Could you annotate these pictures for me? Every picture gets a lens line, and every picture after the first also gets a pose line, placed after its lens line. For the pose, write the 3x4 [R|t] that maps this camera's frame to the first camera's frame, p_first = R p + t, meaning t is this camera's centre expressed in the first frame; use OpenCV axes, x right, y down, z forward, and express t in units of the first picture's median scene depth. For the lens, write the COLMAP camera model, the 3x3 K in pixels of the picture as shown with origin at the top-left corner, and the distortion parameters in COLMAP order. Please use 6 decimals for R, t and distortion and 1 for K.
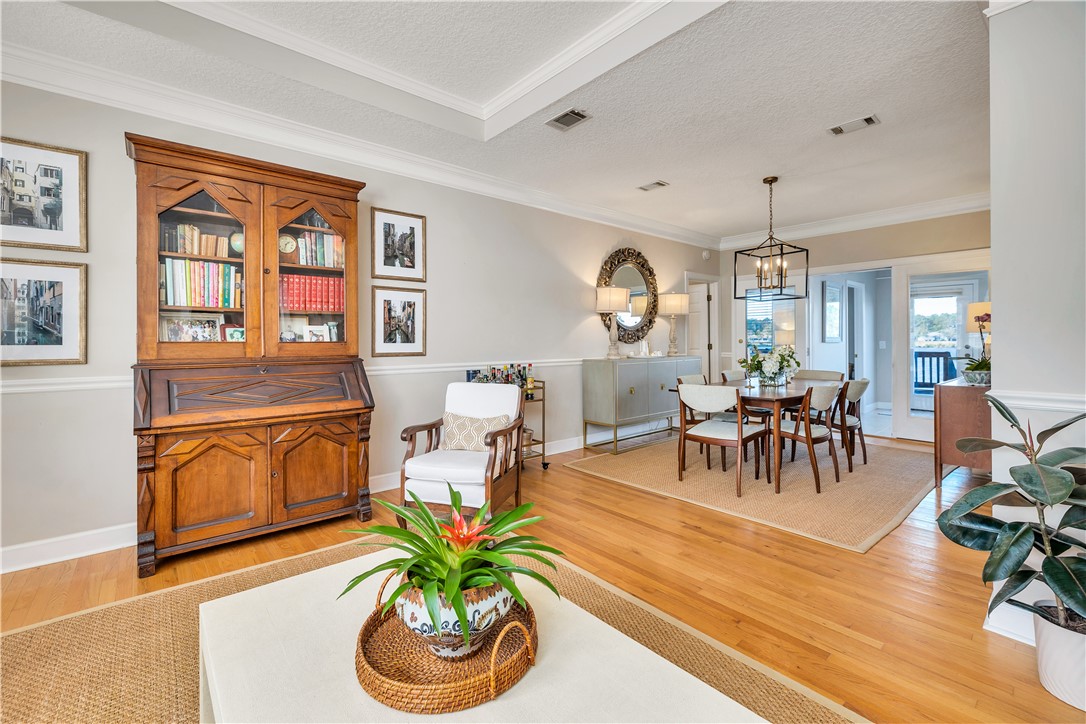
lens RADIAL K [[474.0, 0, 536.7], [0, 474.0, 340.6], [0, 0, 1]] dist [-0.000901, -0.001547]
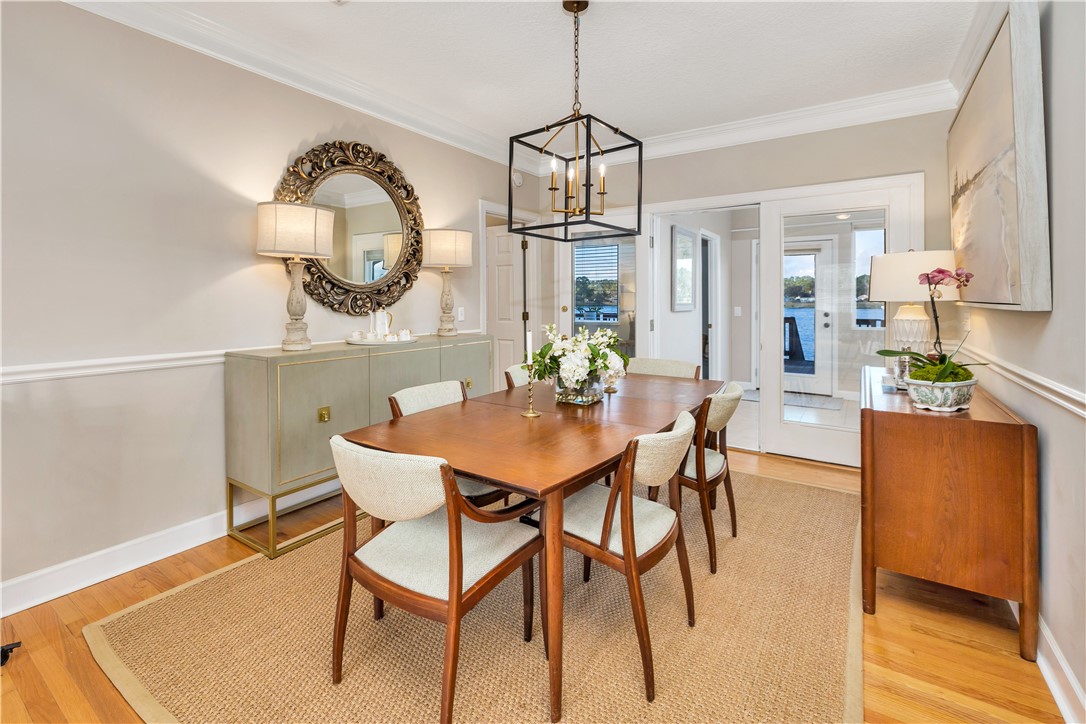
lens RADIAL K [[477.4, 0, 547.5], [0, 477.4, 295.6], [0, 0, 1]] dist [0.002342, 0.000238]
pose [[0.961765, 0.006569, 0.273797, 0.267334], [-0.004677, 0.999960, -0.007562, -0.015090], [-0.273836, 0.005992, 0.961758, 0.423731]]
